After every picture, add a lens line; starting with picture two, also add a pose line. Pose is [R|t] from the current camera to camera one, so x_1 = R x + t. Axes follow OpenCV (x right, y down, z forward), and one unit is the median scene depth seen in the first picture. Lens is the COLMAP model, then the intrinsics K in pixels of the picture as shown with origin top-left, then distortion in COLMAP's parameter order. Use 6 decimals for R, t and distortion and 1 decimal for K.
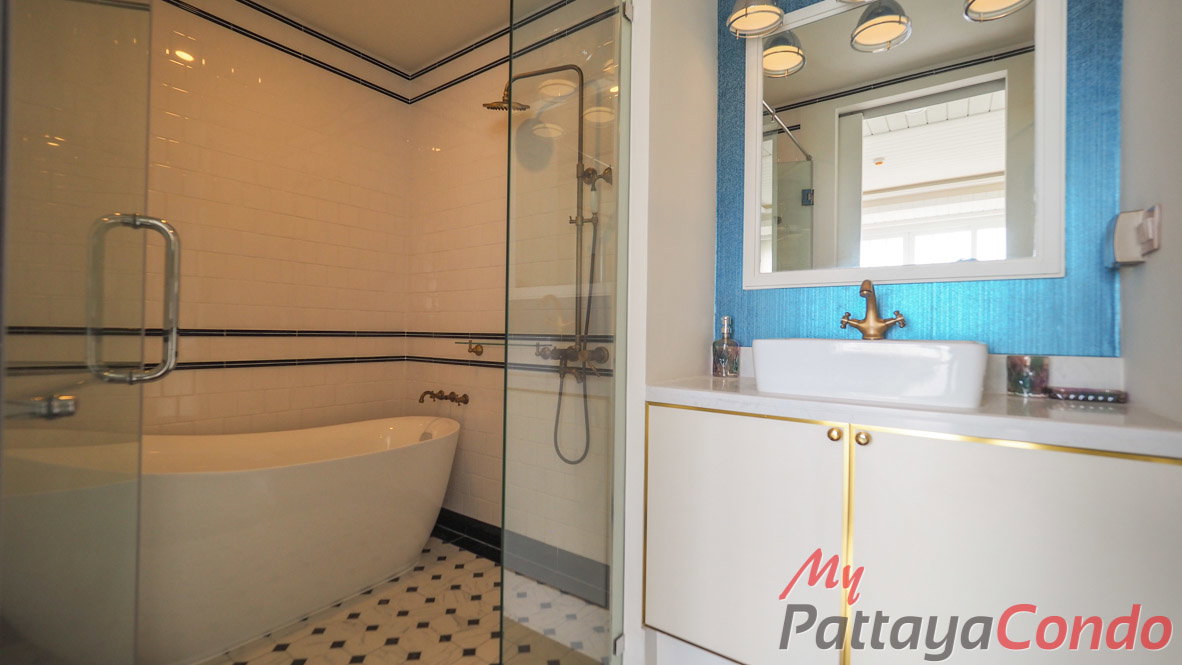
lens RADIAL K [[505.7, 0, 577.8], [0, 505.7, 327.3], [0, 0, 1]] dist [0.004714, -0.007505]
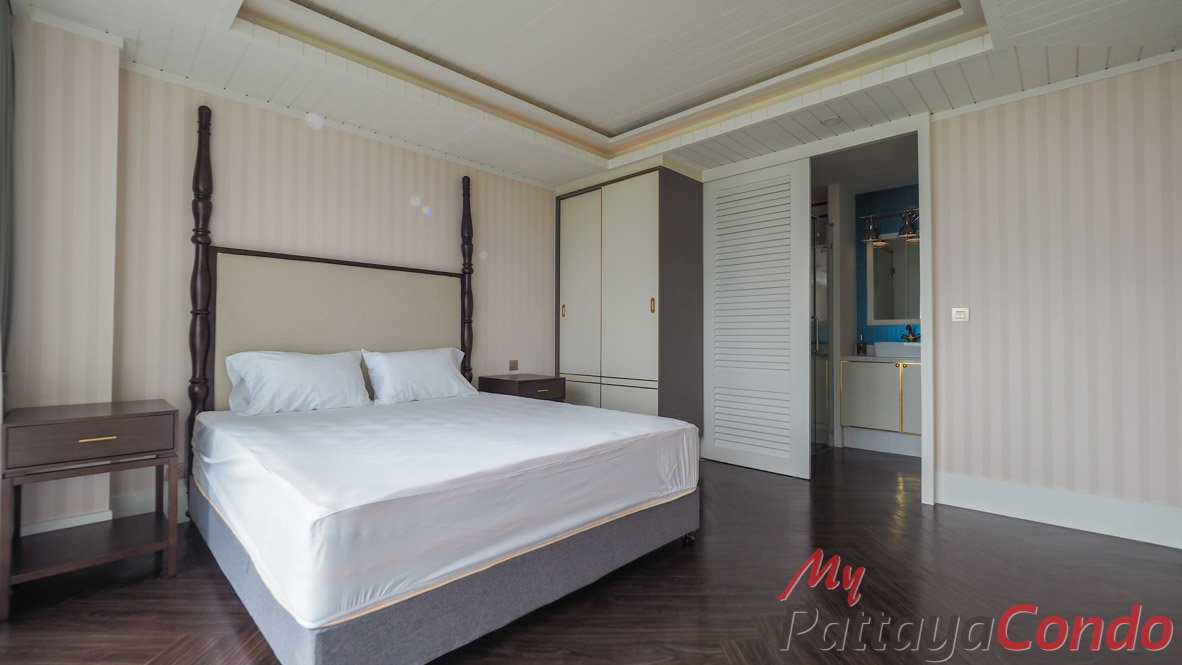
lens RADIAL K [[494.9, 0, 590.7], [0, 494.9, 331.8], [0, 0, 1]] dist [-0.001201, -0.000268]
pose [[0.992315, -0.011754, -0.123179, -1.010940], [0.011122, 0.999921, -0.005813, -0.041900], [0.123237, 0.004398, 0.992367, -2.270892]]
